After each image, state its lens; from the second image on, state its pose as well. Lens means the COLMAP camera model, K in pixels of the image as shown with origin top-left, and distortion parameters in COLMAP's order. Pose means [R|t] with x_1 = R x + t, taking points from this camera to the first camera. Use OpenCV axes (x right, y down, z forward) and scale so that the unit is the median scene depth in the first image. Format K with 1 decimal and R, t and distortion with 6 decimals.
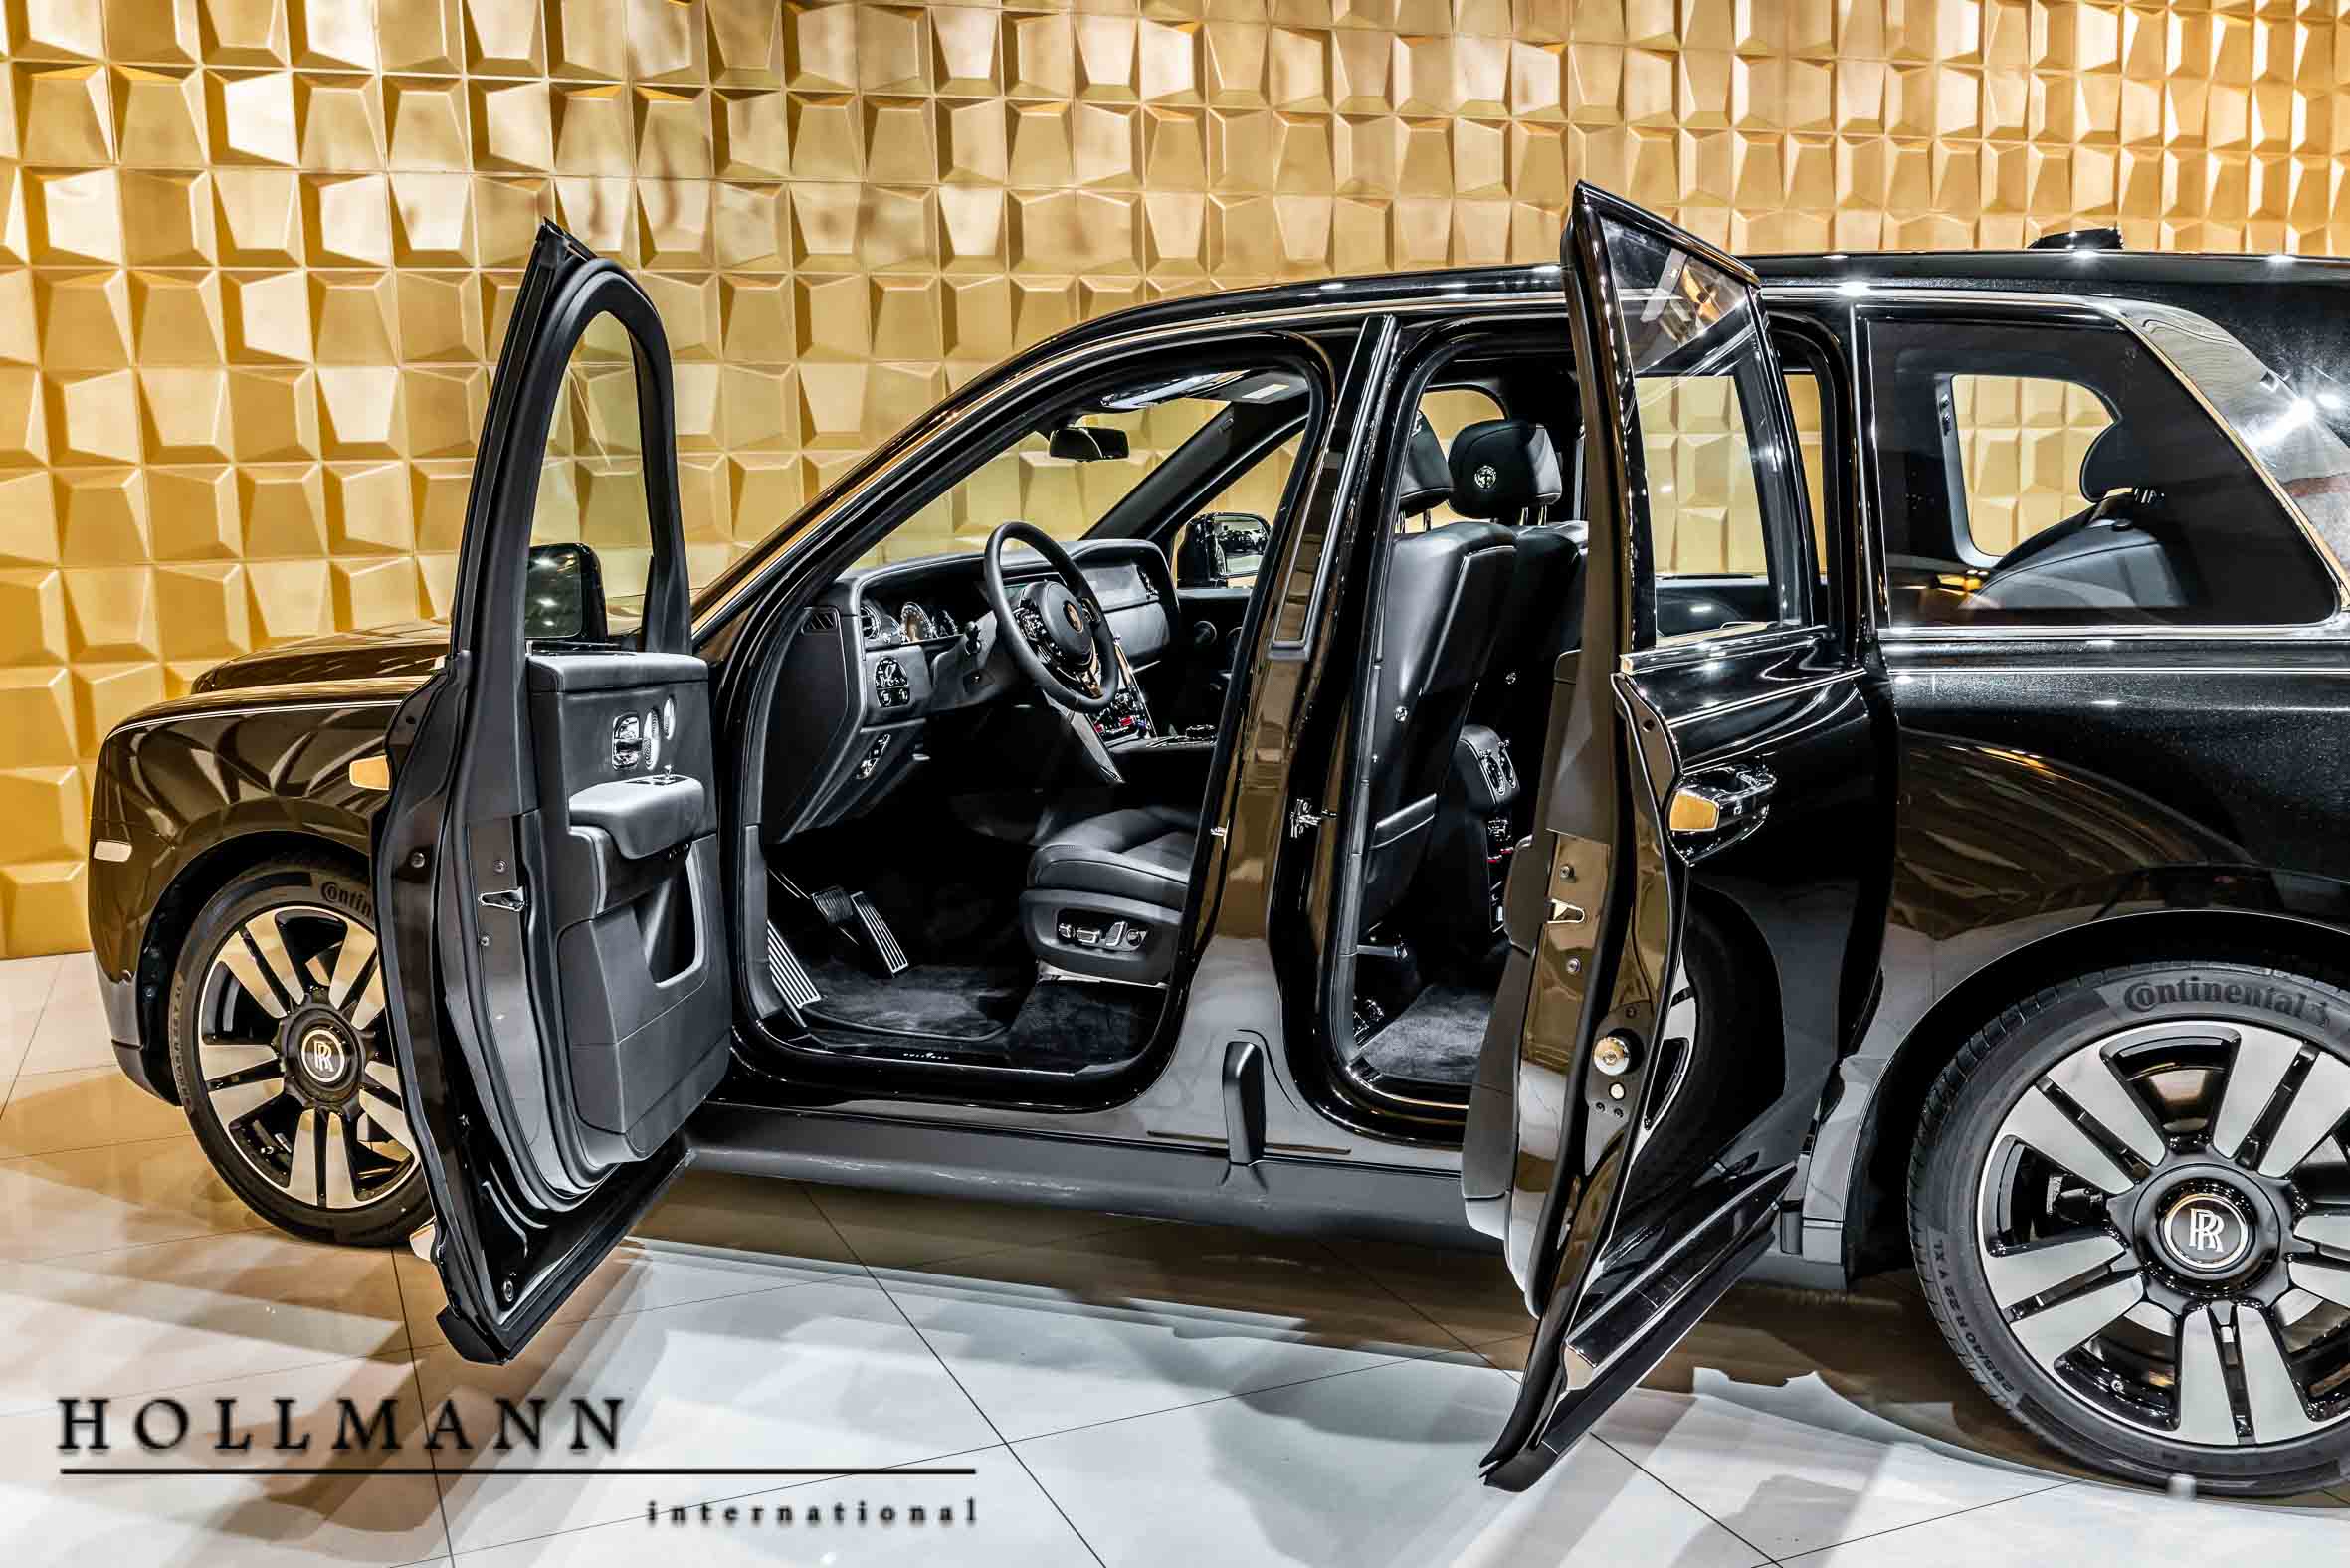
lens RADIAL K [[2220.7, 0, 1185.1], [0, 2220.7, 785.9], [0, 0, 1]] dist [-0.014805, 0.000000]
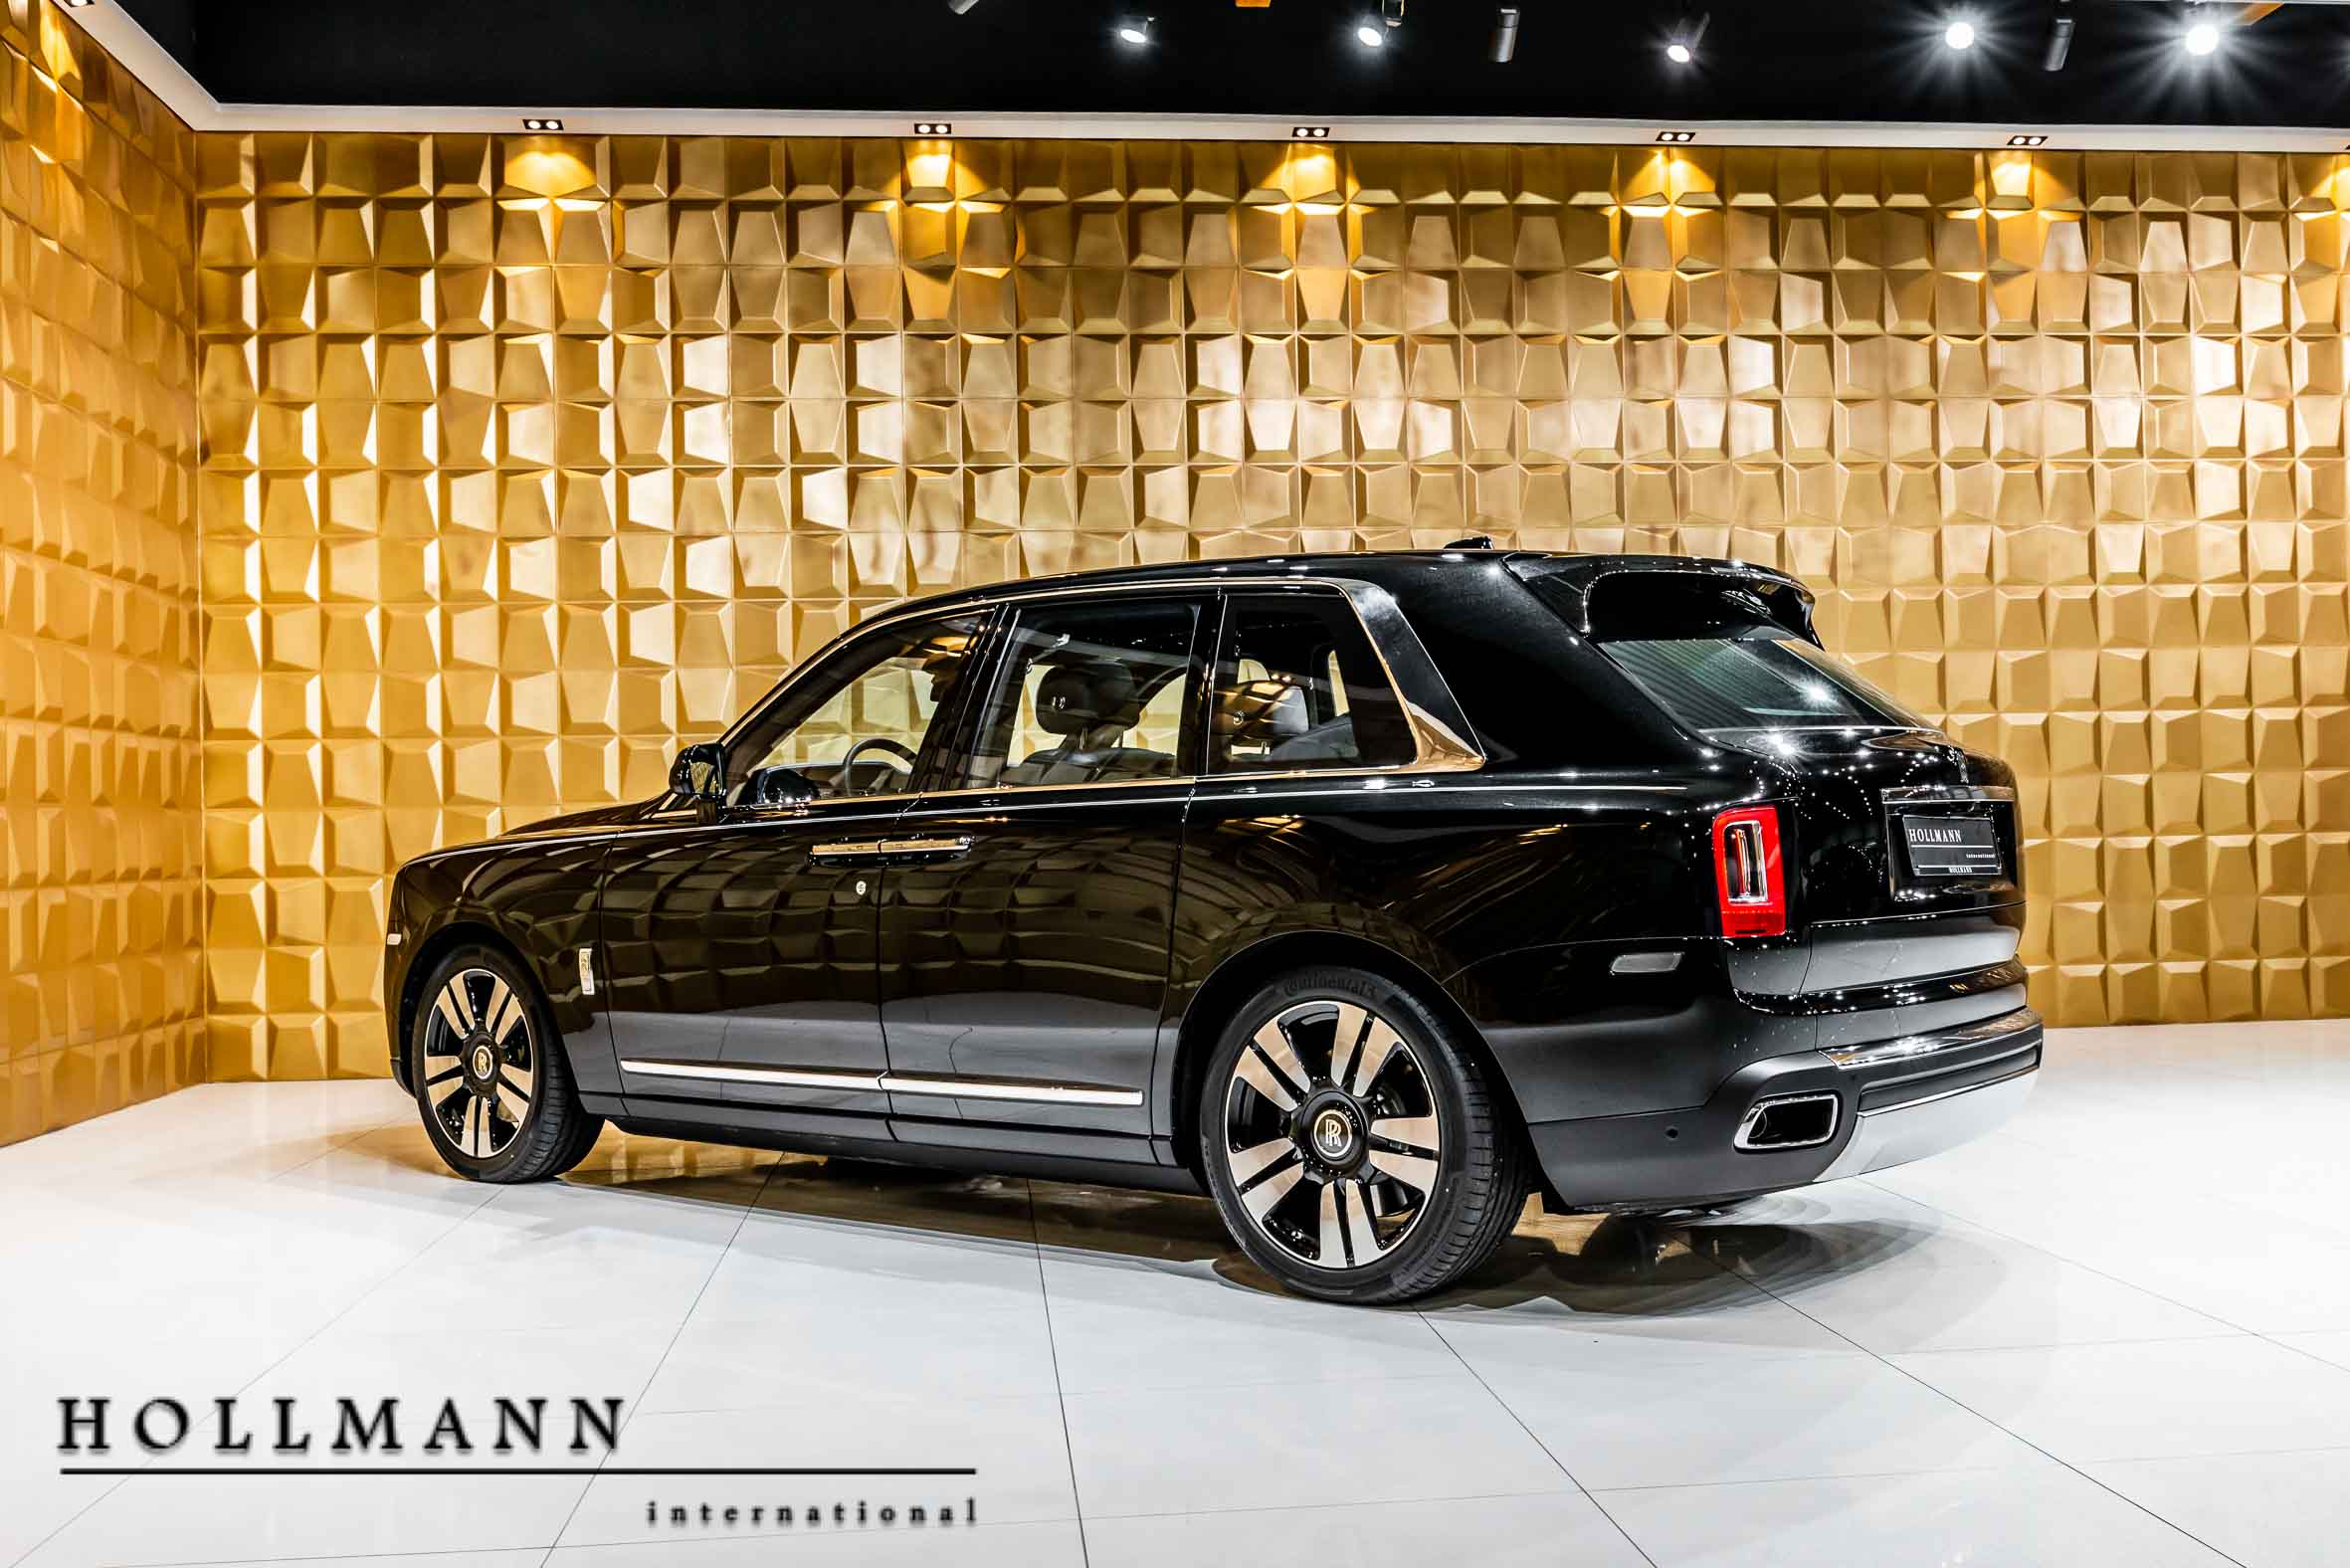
lens RADIAL K [[2246.2, 0, 1174.5], [0, 2246.2, 793.8], [0, 0, 1]] dist [-0.011231, 0.000000]
pose [[0.955875, 0.002135, -0.293765, 0.345967], [-0.044822, 0.989326, -0.138653, 0.077715], [0.290334, 0.145702, 0.945768, -0.265509]]
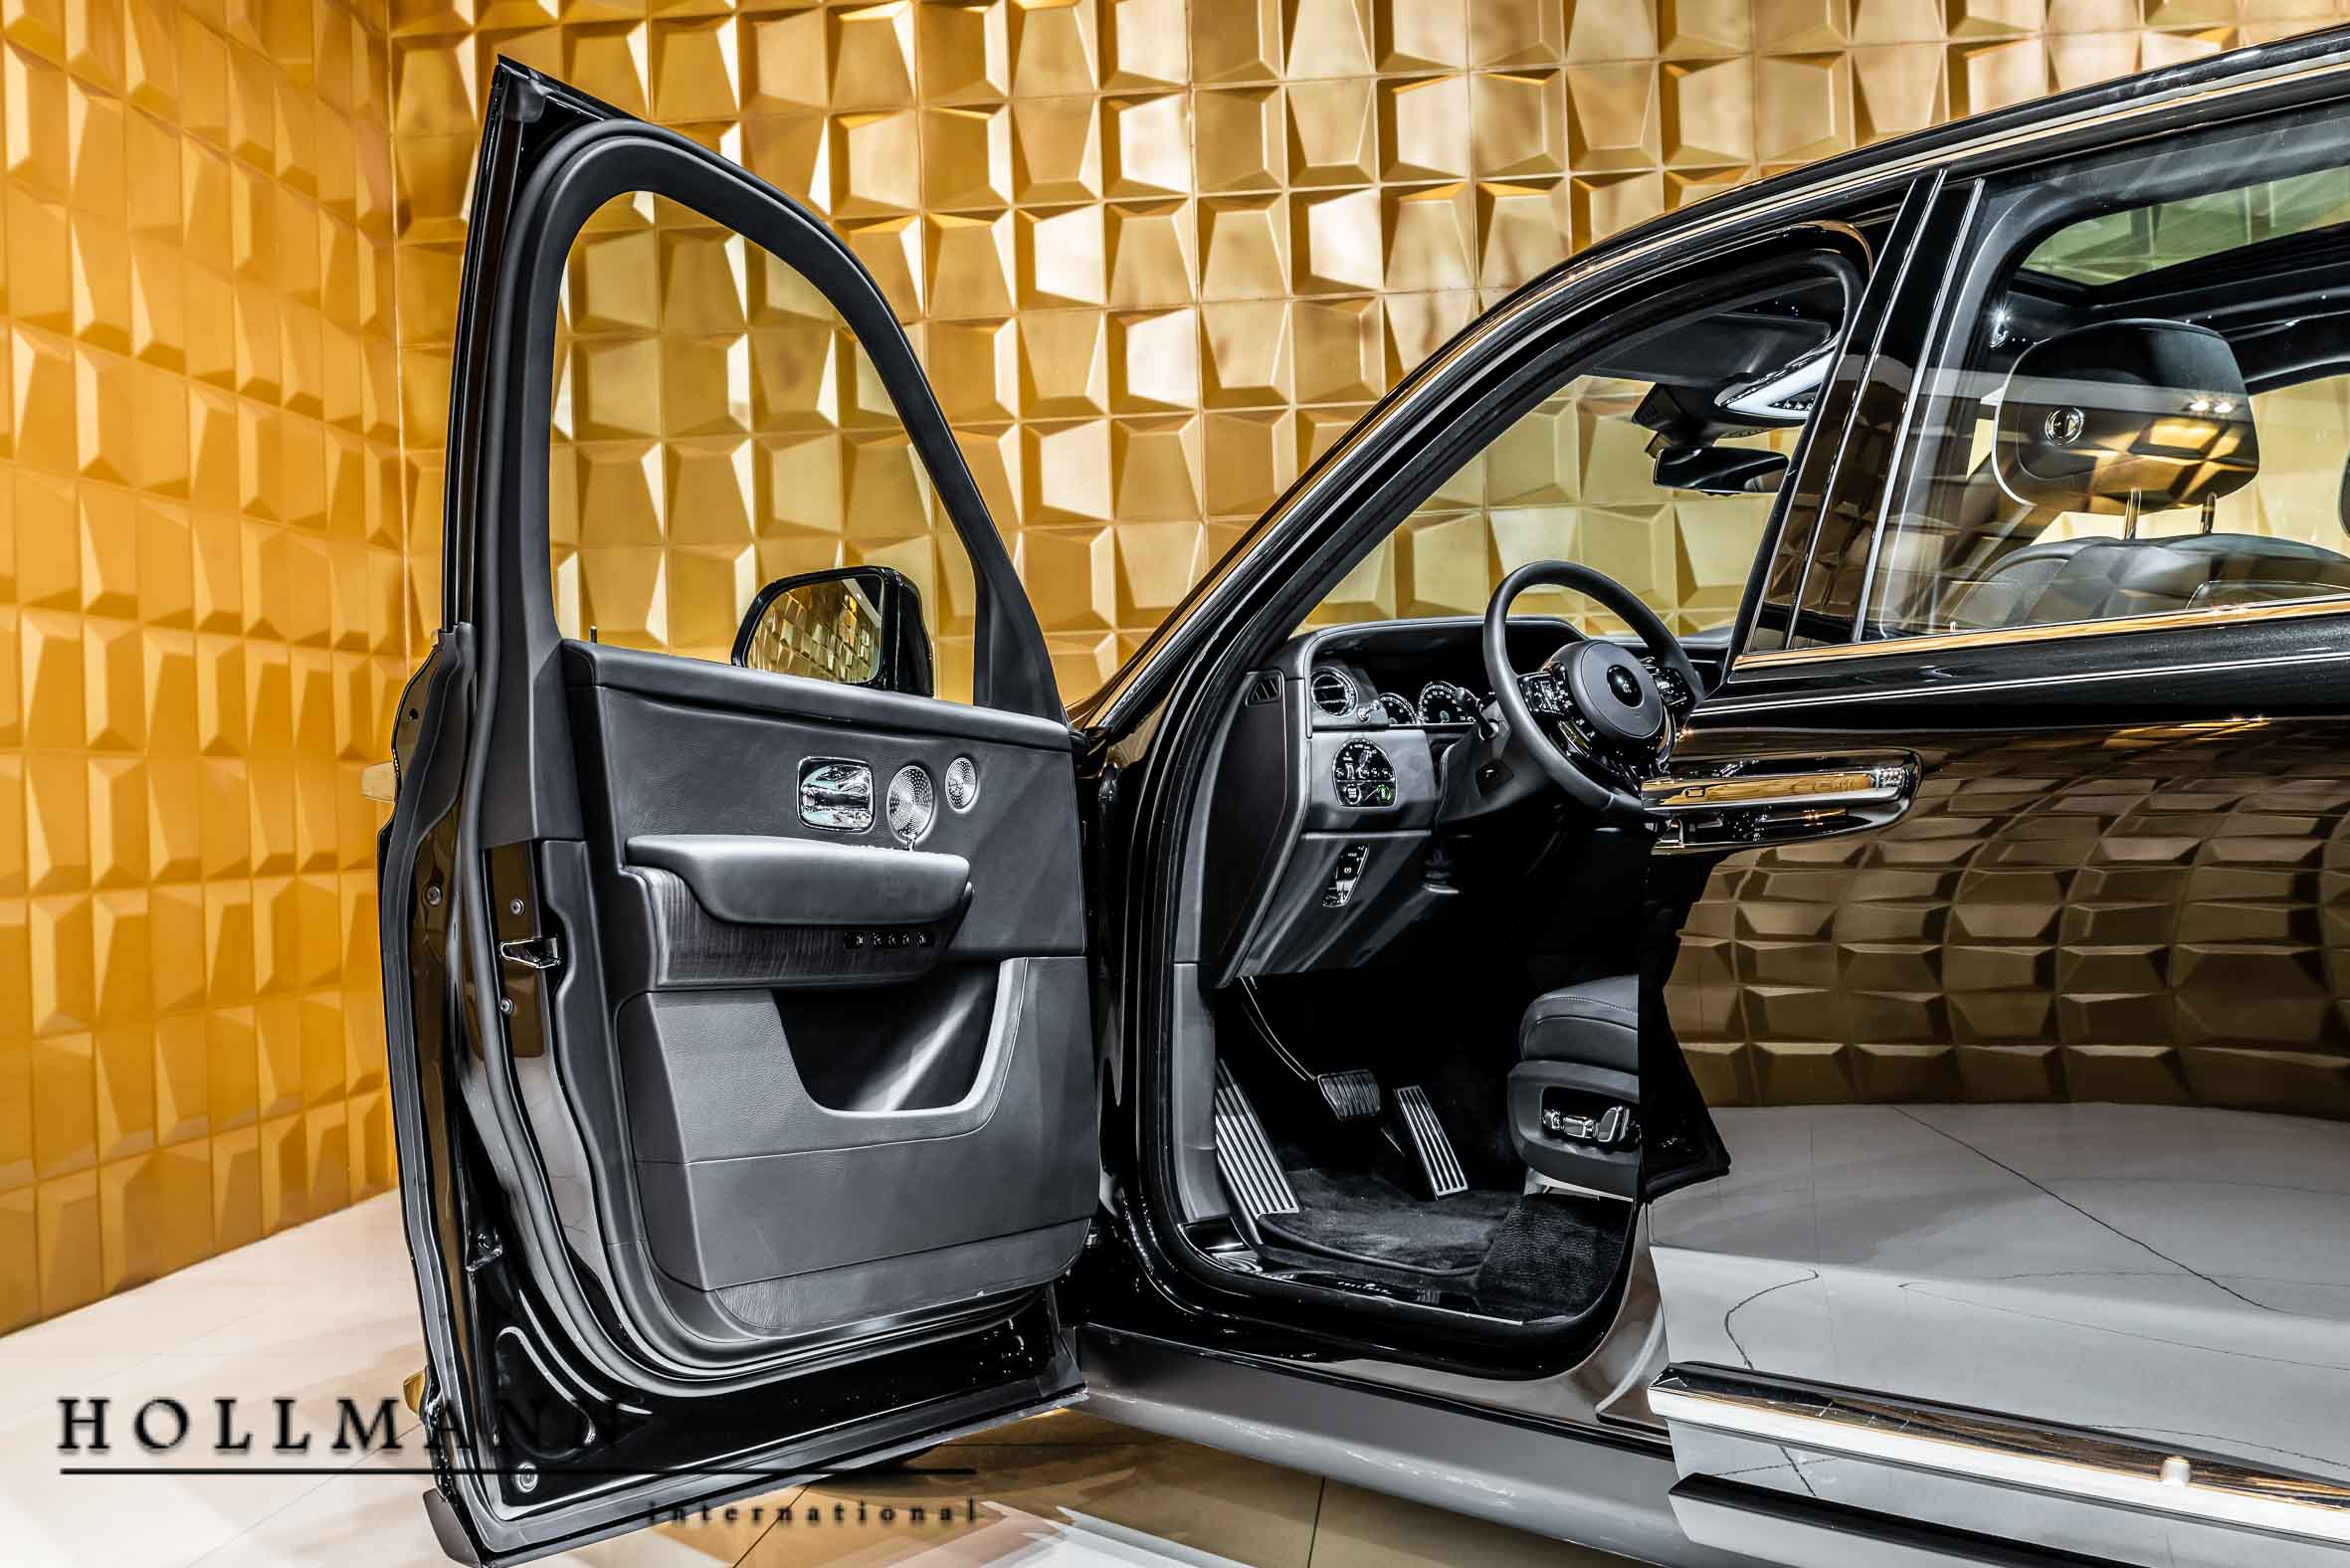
lens RADIAL K [[2583.6, 0, 1175.4], [0, 2583.6, 796.8], [0, 0, 1]] dist [-0.000074, 0.000000]
pose [[0.880619, -0.005518, -0.473793, 0.122651], [-0.052839, 0.992552, -0.109769, 0.032448], [0.470870, 0.121699, 0.873768, 0.122536]]
